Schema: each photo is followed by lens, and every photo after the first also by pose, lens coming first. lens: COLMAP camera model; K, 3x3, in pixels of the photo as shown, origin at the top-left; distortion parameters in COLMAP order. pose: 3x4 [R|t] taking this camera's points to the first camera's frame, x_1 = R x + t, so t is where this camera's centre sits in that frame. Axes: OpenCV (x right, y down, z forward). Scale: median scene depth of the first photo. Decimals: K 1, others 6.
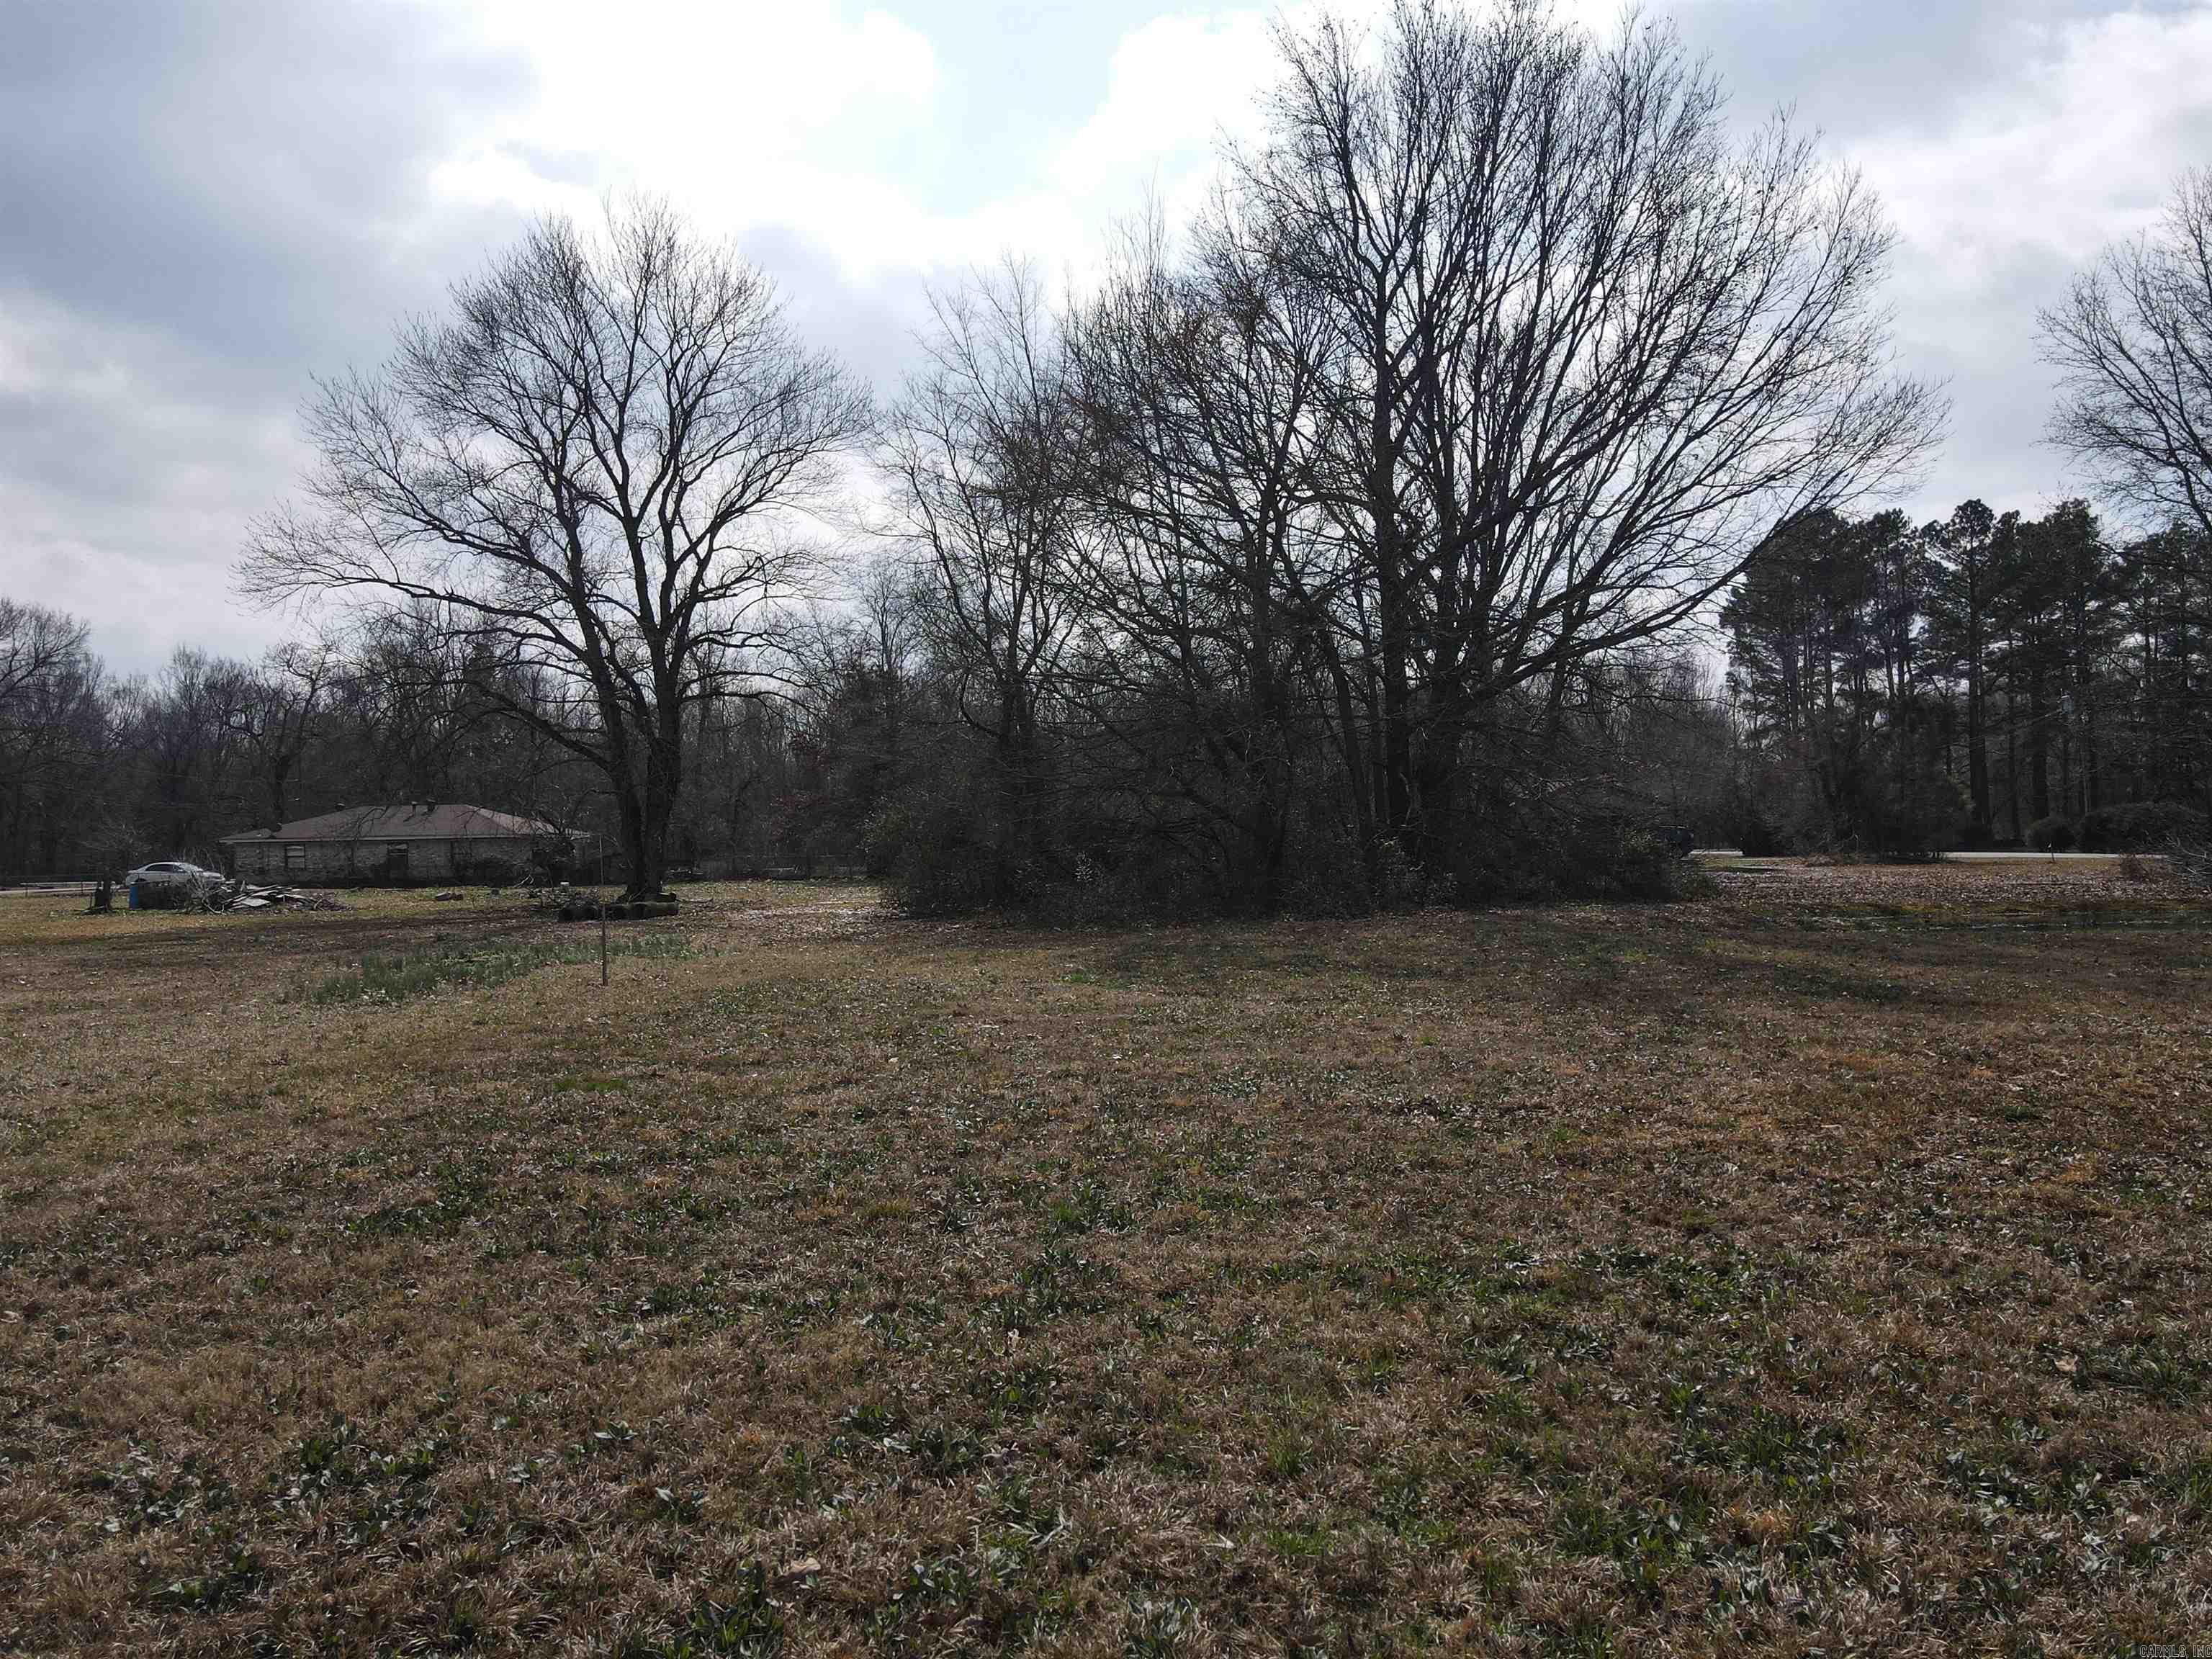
lens RADIAL K [[1613.6, 0, 1102.2], [0, 1613.6, 820.3], [0, 0, 1]] dist [-0.001607, 0.026210]
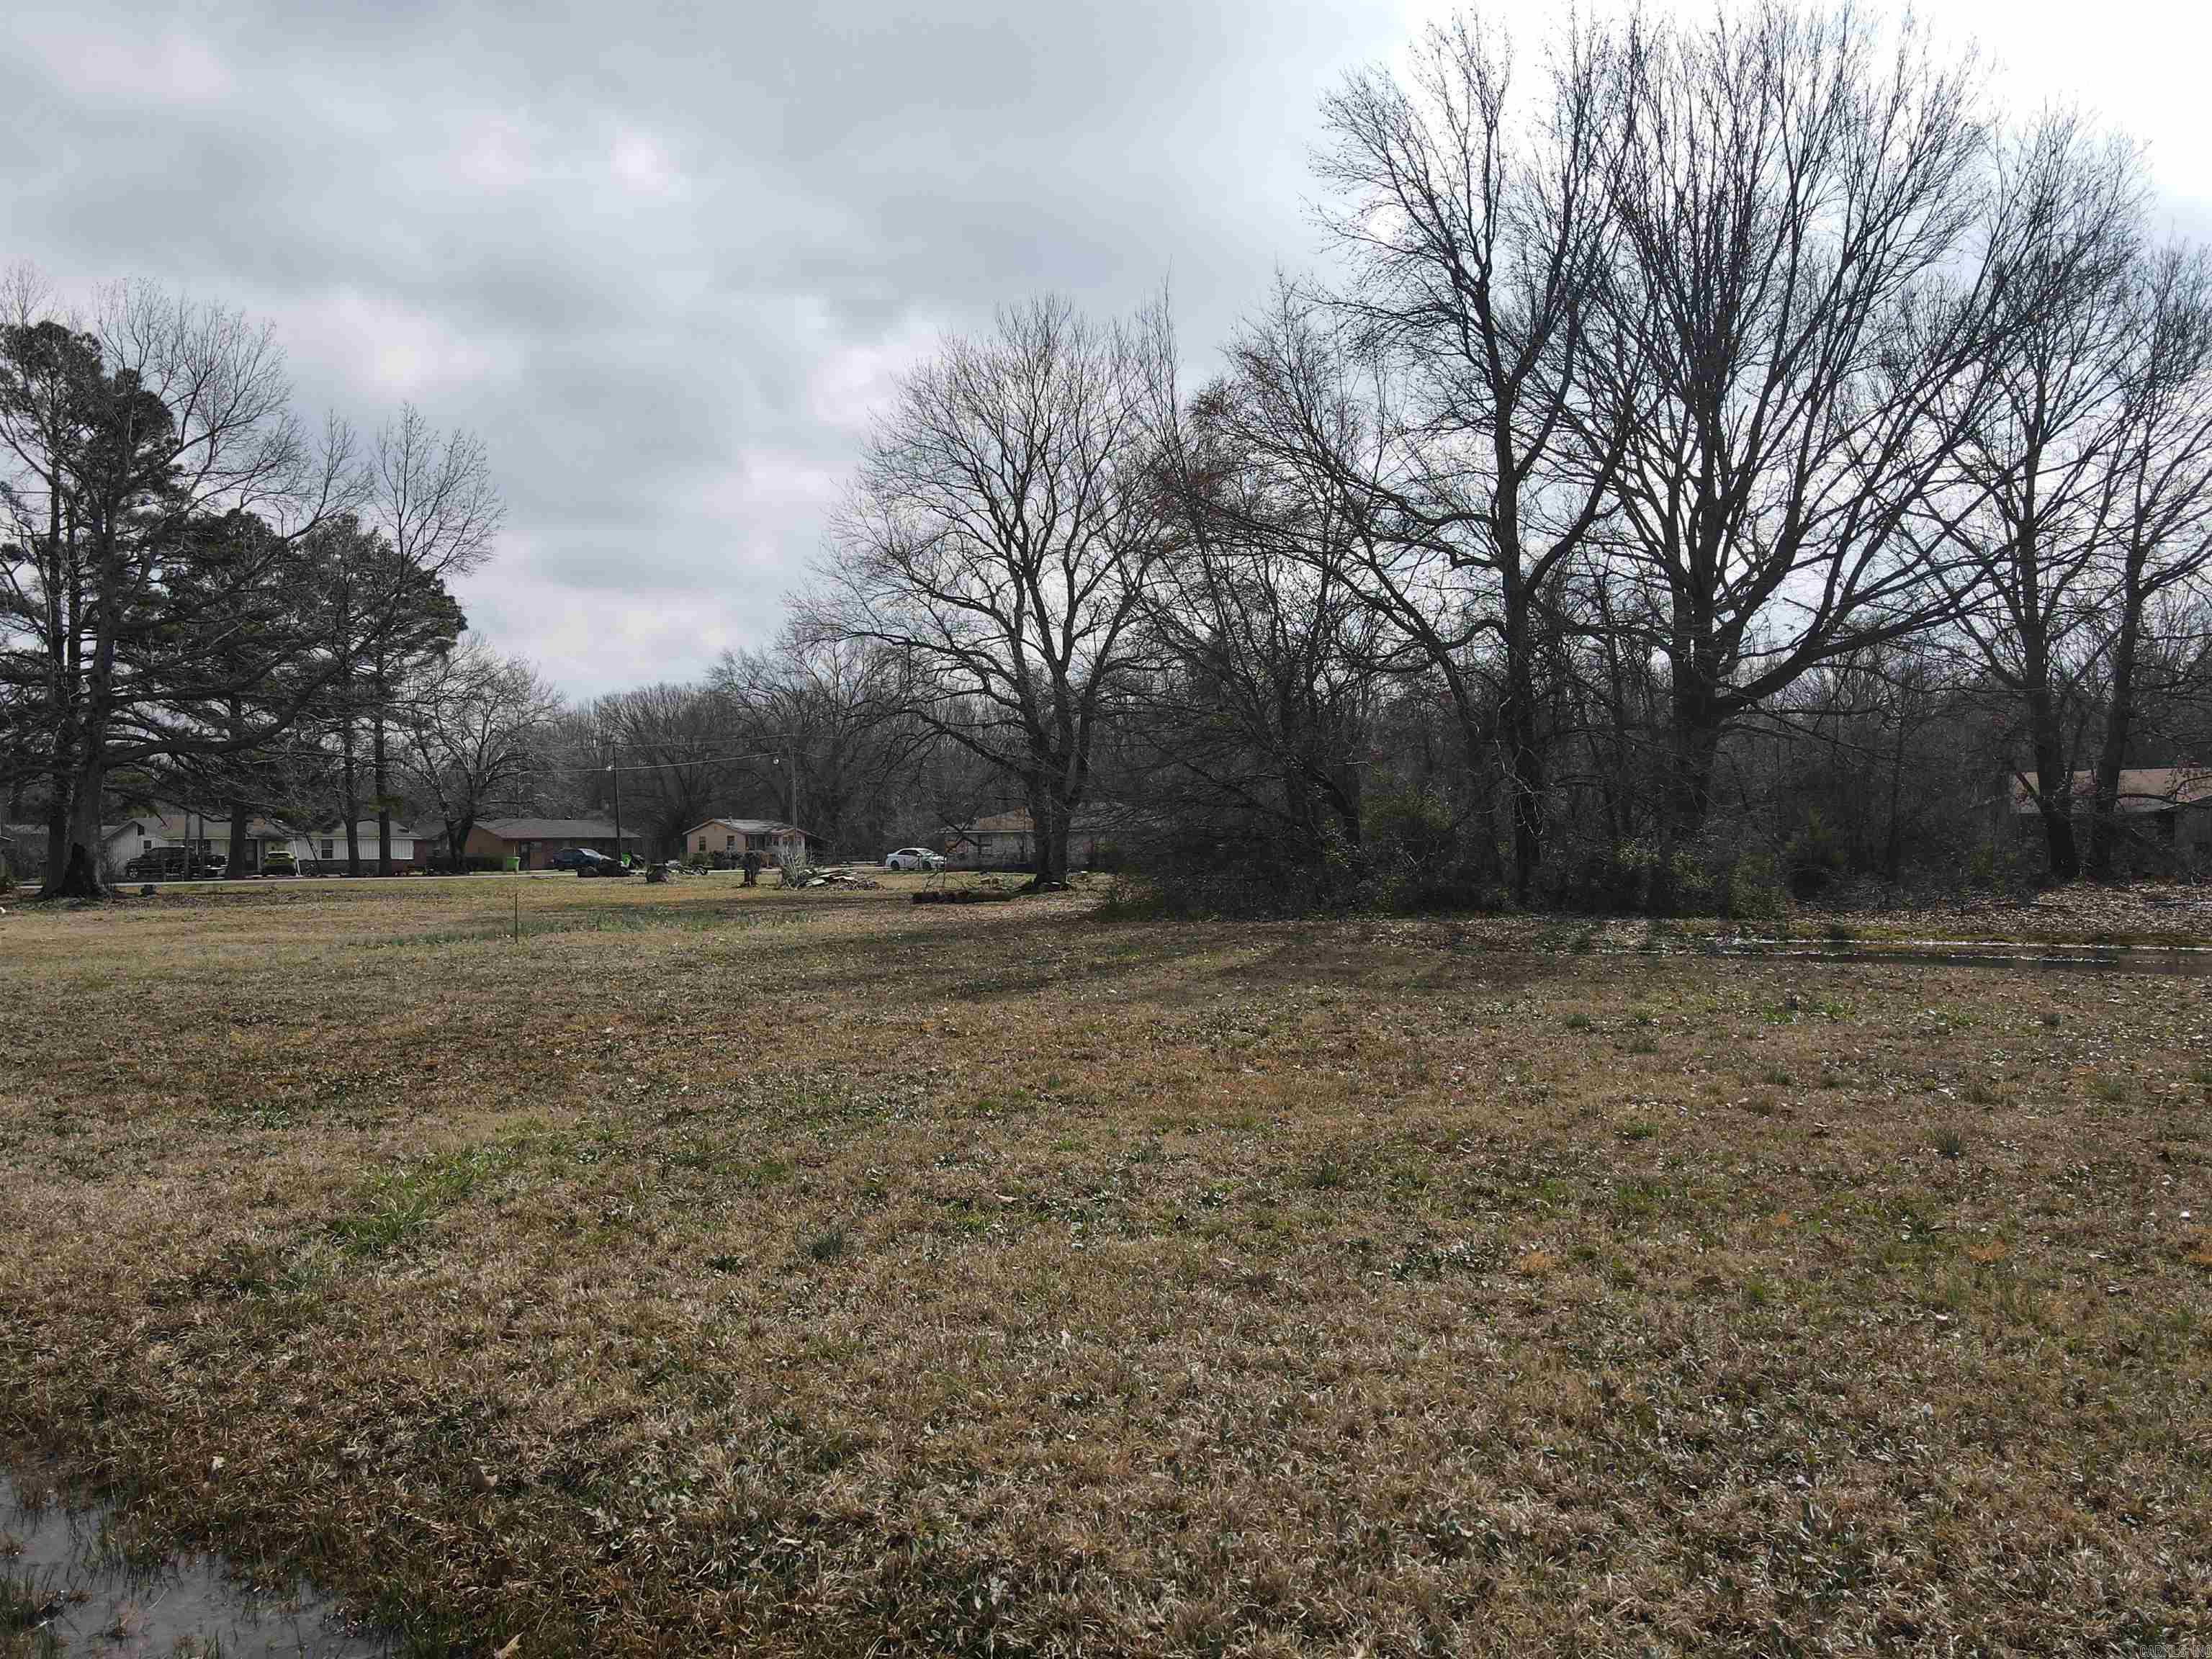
lens RADIAL K [[1613.6, 0, 1093.6], [0, 1613.6, 776.7], [0, 0, 1]] dist [-0.001607, 0.026210]
pose [[0.856040, -0.011066, -0.516791, 0.349444], [0.001541, 0.999821, -0.018857, -0.009512], [0.516907, 0.015346, 0.855904, -0.005718]]
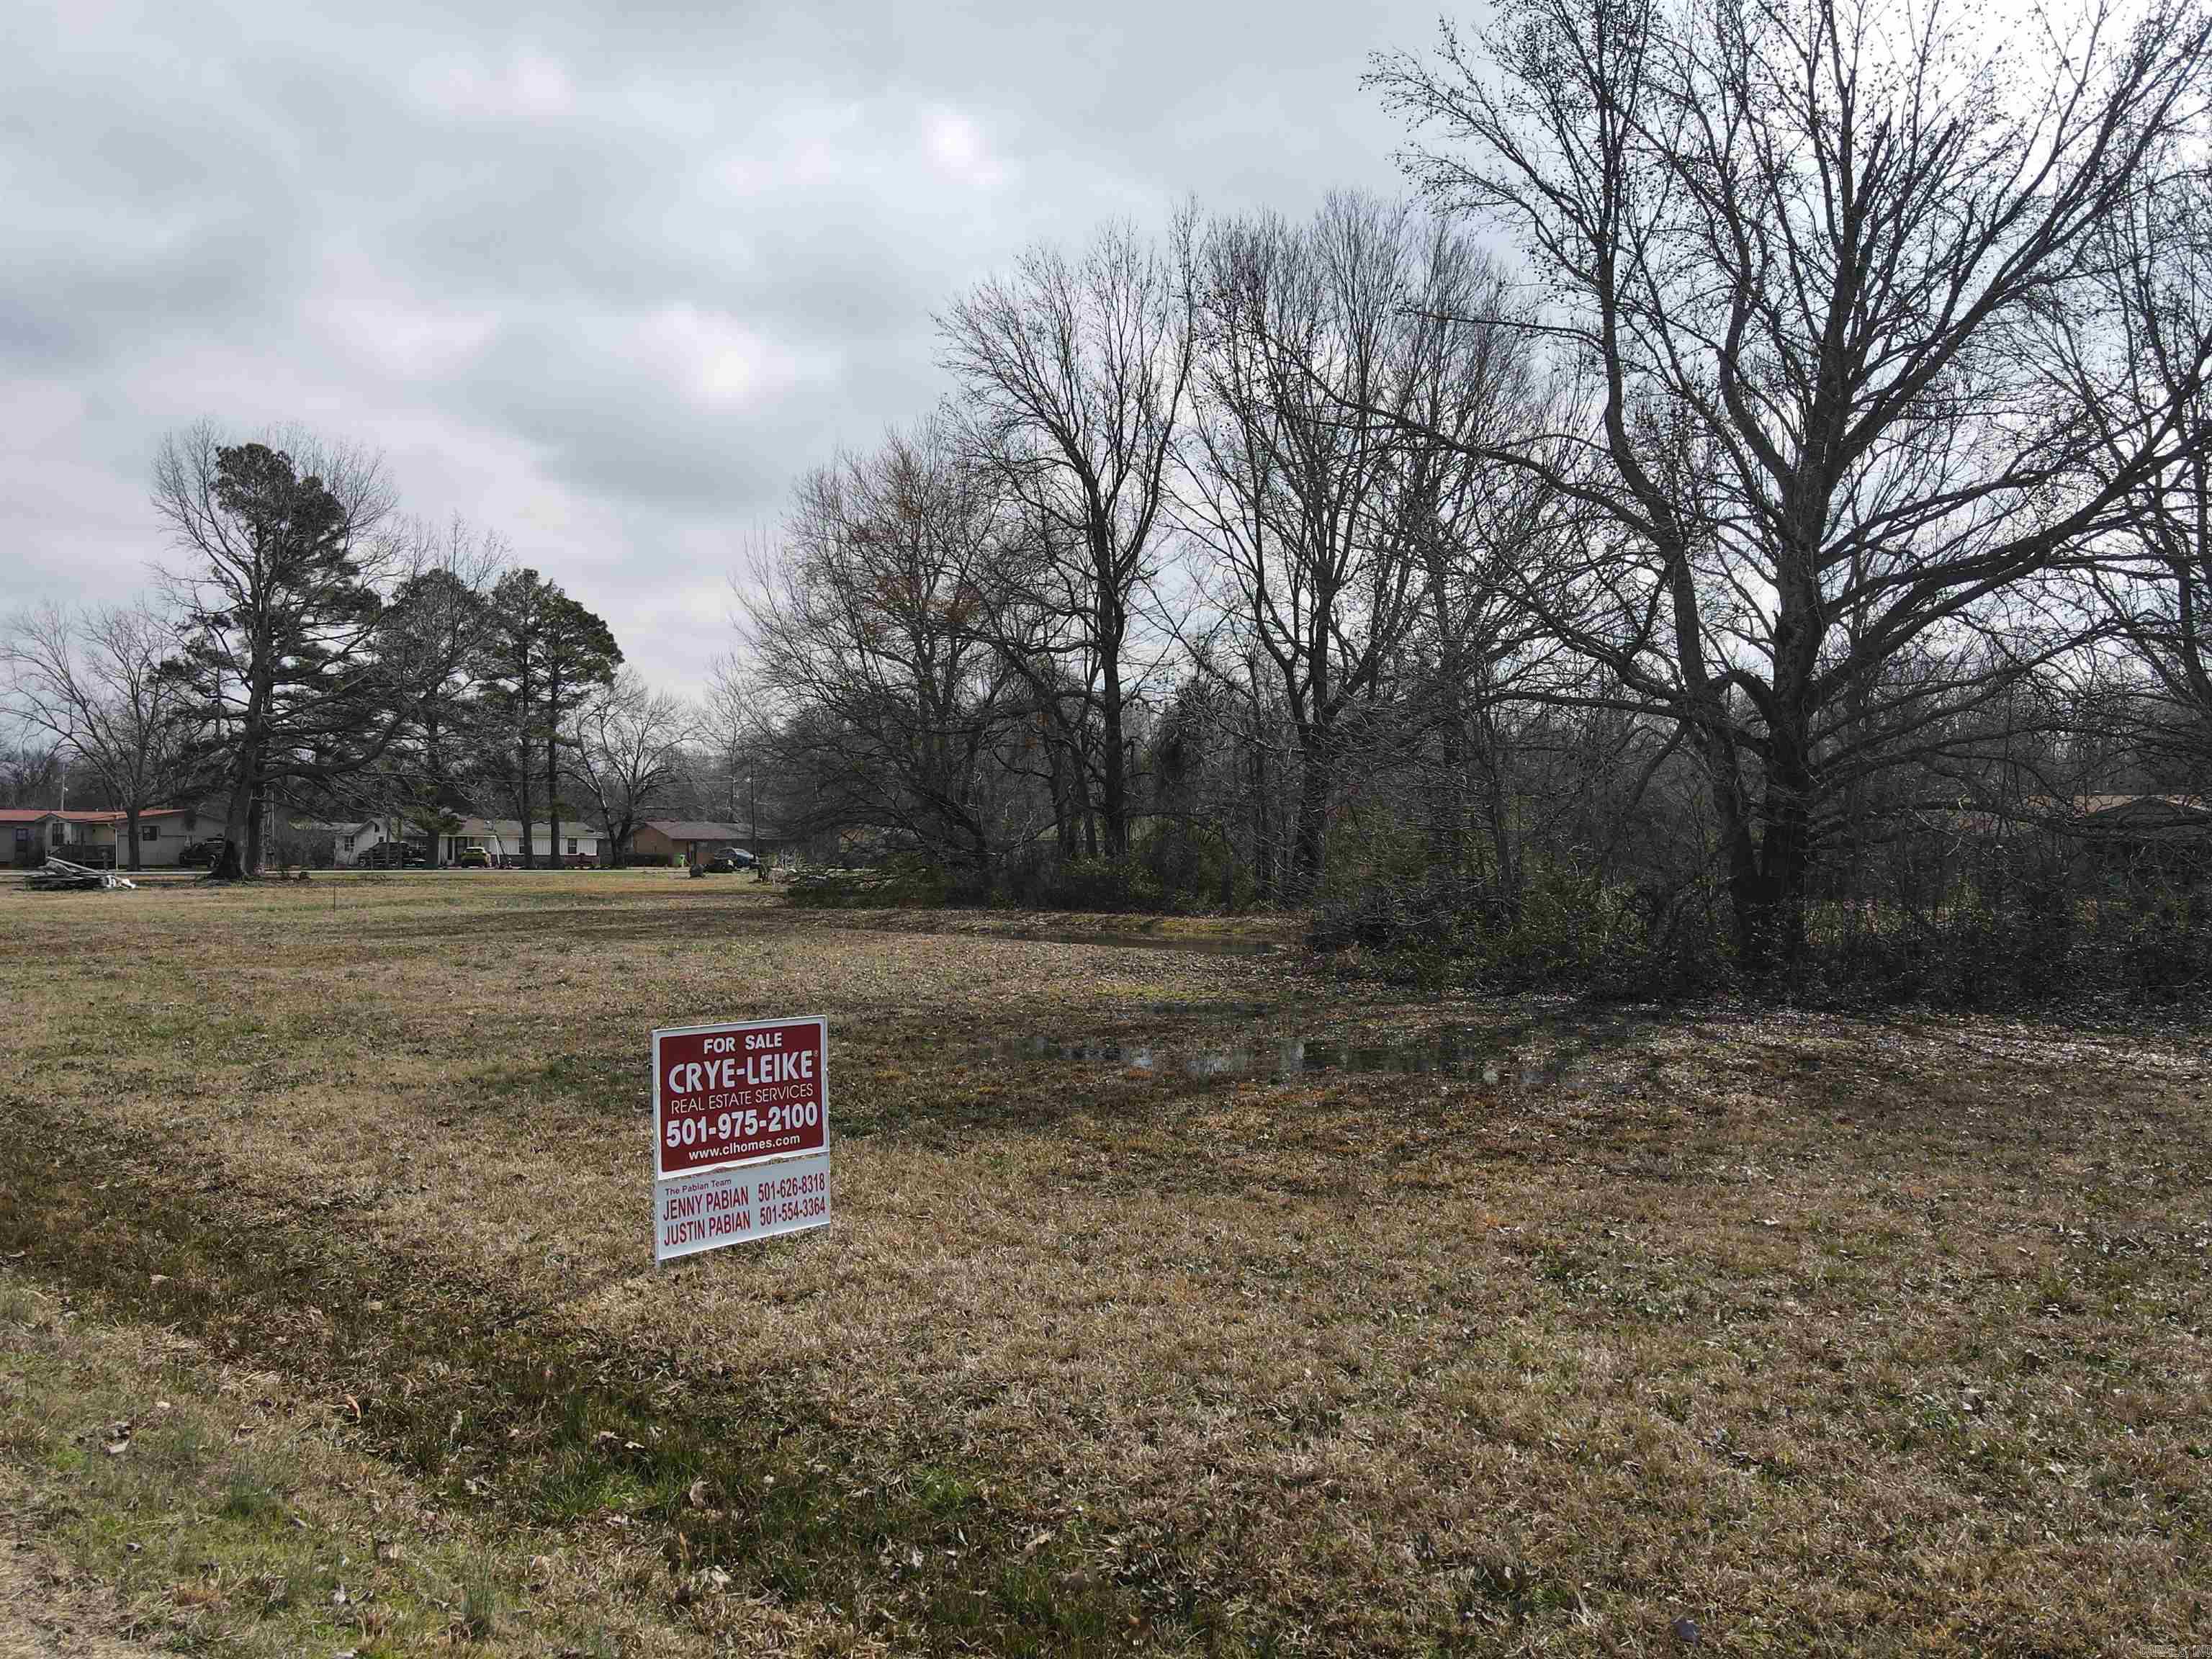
lens RADIAL K [[1613.6, 0, 1081.1], [0, 1613.6, 927.8], [0, 0, 1]] dist [-0.001607, 0.026210]
pose [[0.743317, 0.056253, -0.666570, 0.804945], [-0.009907, 0.997274, 0.073114, -0.023261], [0.668866, -0.047743, 0.741848, -0.030437]]
